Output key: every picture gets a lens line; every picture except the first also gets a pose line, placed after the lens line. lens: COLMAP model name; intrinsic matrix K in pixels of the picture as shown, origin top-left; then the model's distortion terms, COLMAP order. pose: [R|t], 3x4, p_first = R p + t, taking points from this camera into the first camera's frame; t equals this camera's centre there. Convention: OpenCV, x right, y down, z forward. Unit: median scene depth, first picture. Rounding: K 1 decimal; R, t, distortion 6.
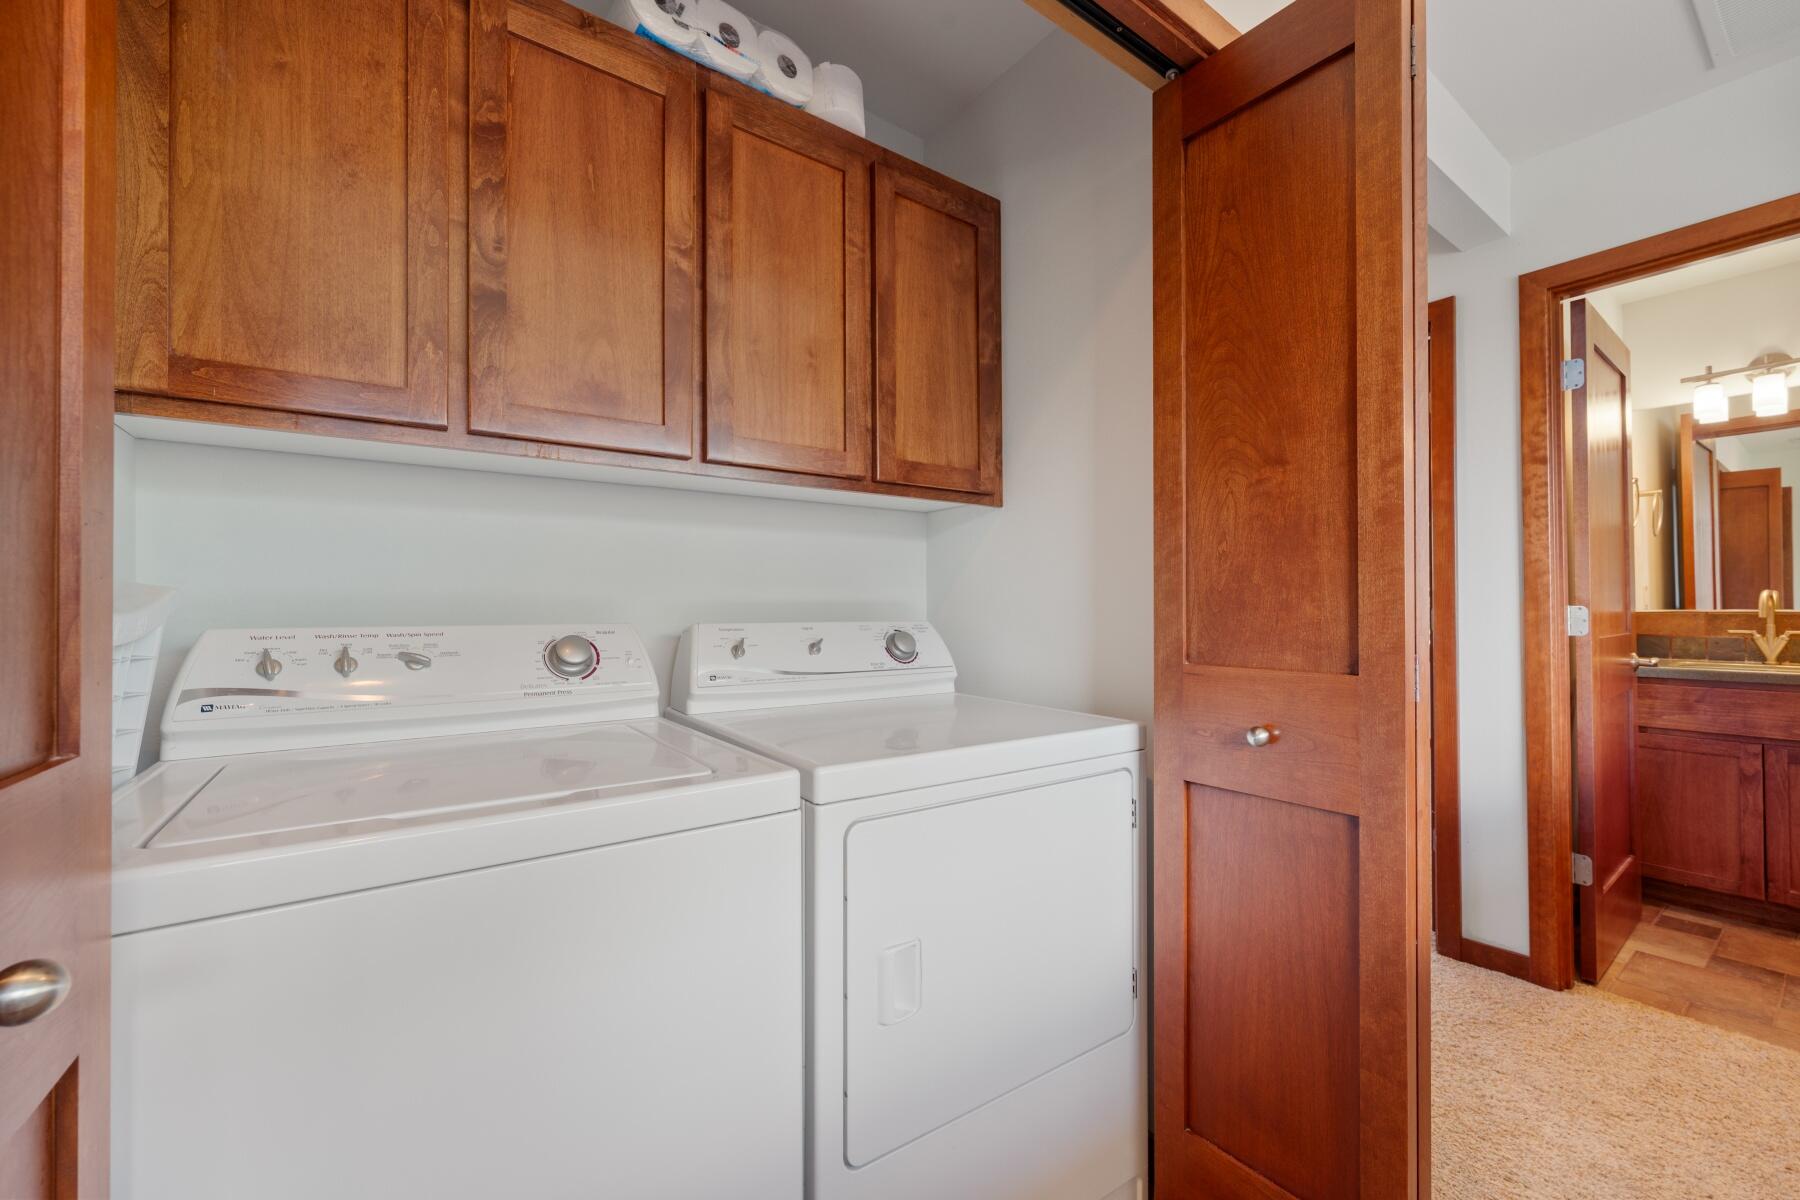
lens RADIAL K [[717.9, 0, 890.1], [0, 717.9, 603.0], [0, 0, 1]] dist [0.000389, 0.000332]
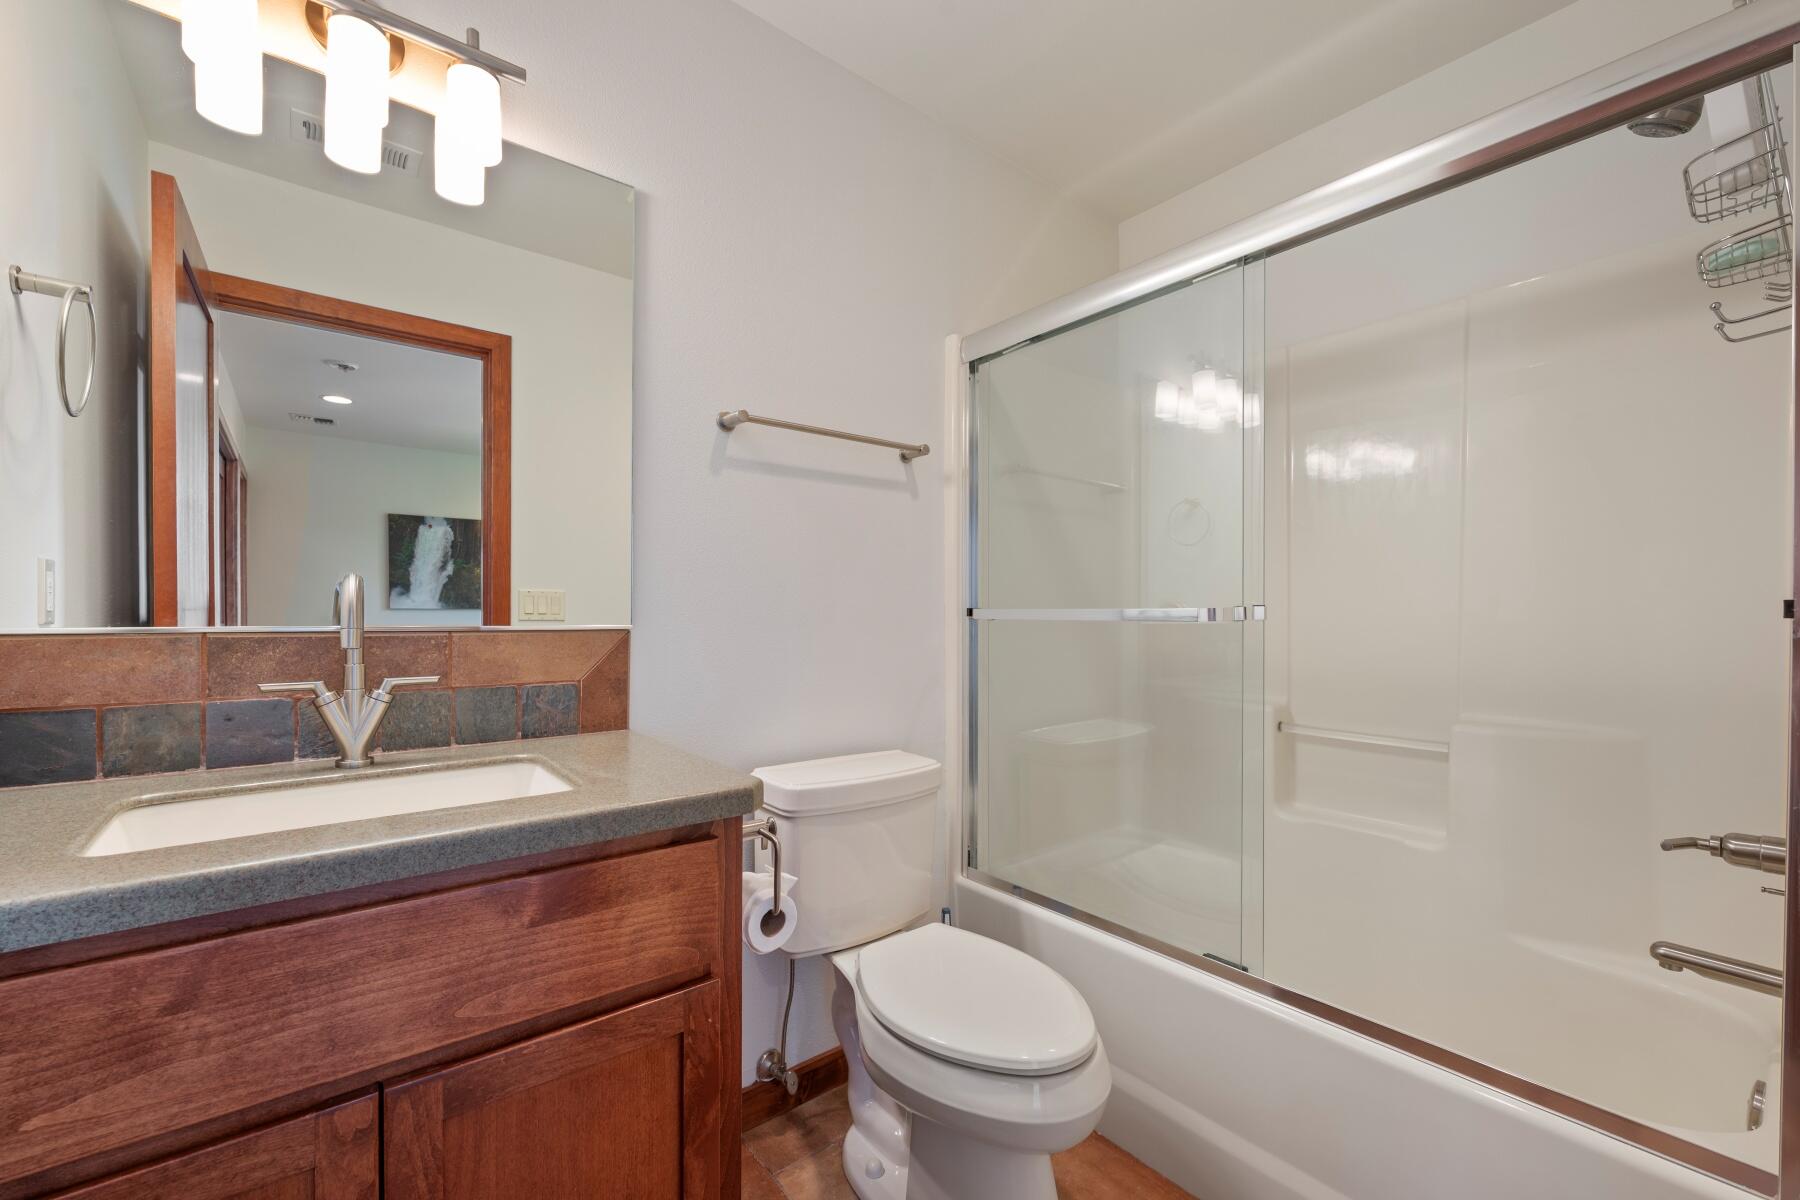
lens RADIAL K [[717.9, 0, 887.4], [0, 717.9, 614.0], [0, 0, 1]] dist [0.000389, 0.000332]
pose [[-0.049824, 0.013778, 0.998663, 0.798904], [-0.005498, 0.999886, -0.014070, 0.006598], [-0.998743, -0.006191, -0.049742, 0.711009]]
